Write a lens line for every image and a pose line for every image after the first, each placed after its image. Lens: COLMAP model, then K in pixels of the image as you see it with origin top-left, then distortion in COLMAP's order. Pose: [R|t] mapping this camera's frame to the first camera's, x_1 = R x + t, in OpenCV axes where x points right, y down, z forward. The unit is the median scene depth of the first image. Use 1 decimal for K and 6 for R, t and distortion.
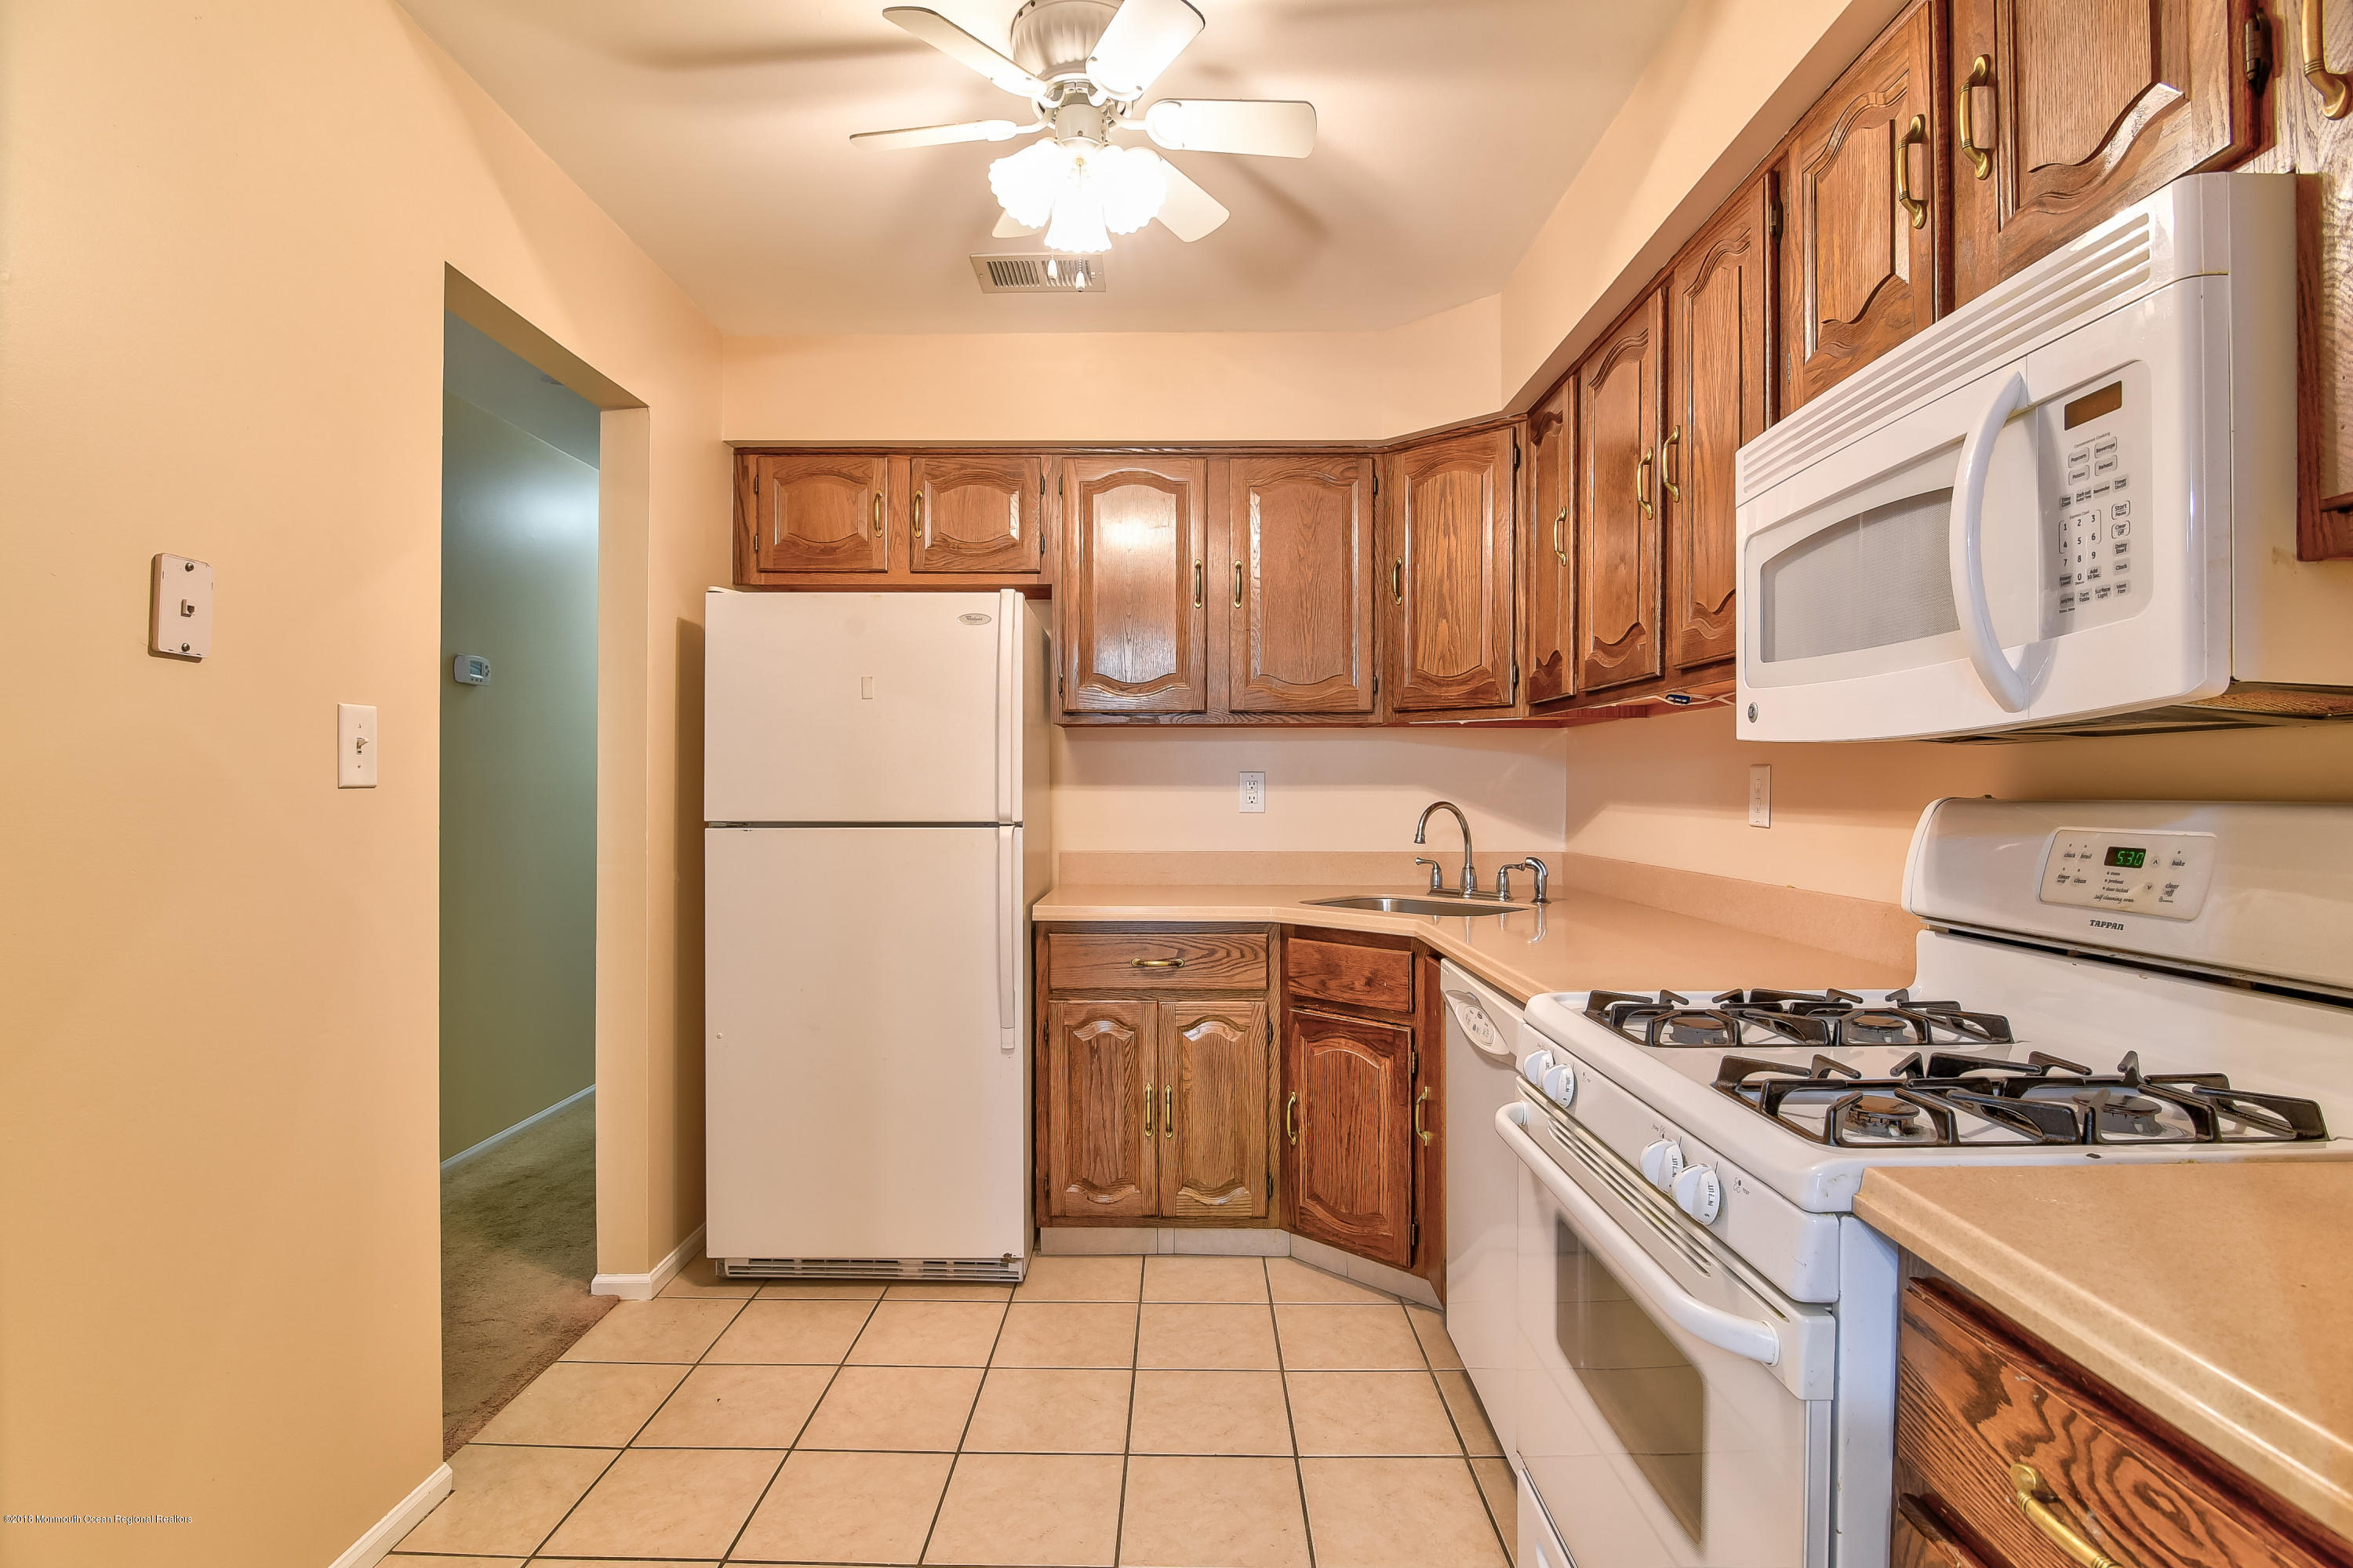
lens RADIAL K [[1171.6, 0, 1176.5], [0, 1171.6, 784.0], [0, 0, 1]] dist [-0.047727, -0.000413]
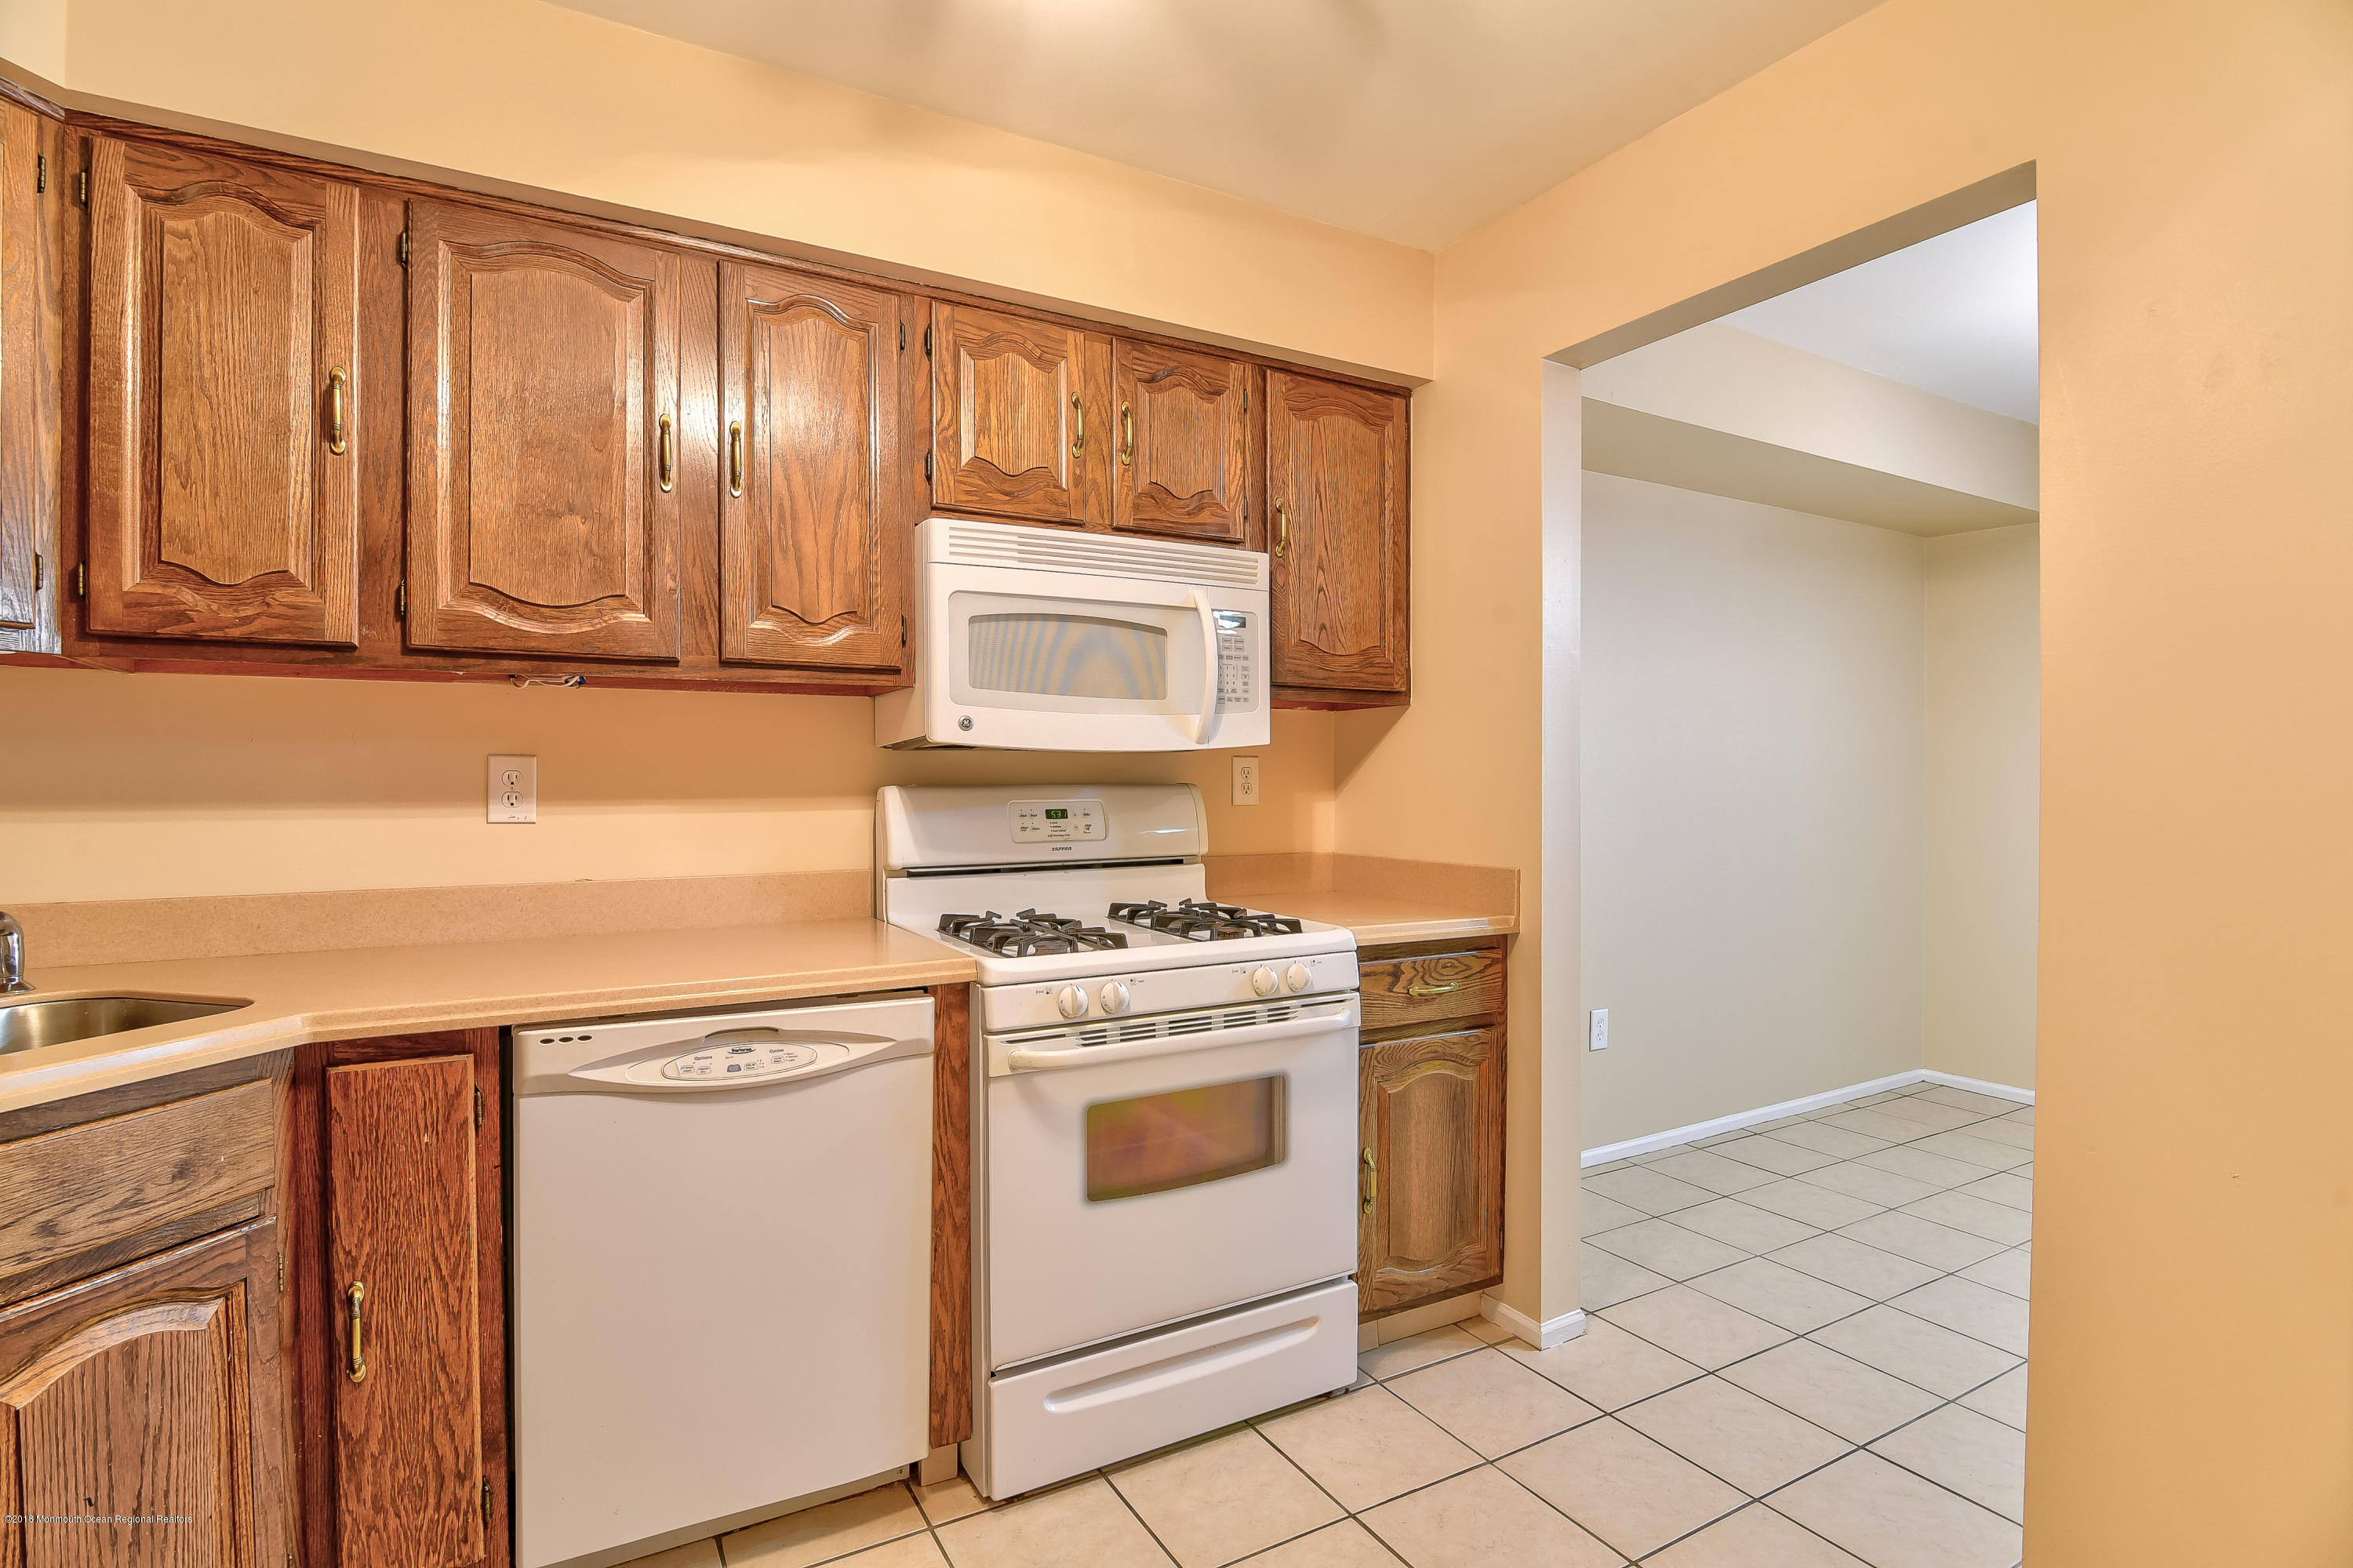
lens RADIAL K [[1149.8, 0, 1176.5], [0, 1149.8, 784.0], [0, 0, 1]] dist [-0.018246, -0.001459]
pose [[-0.502973, -0.008285, 0.864262, -1.045417], [-0.000830, 0.999958, 0.009103, -0.005685], [-0.864301, 0.003861, -0.502959, 1.930584]]
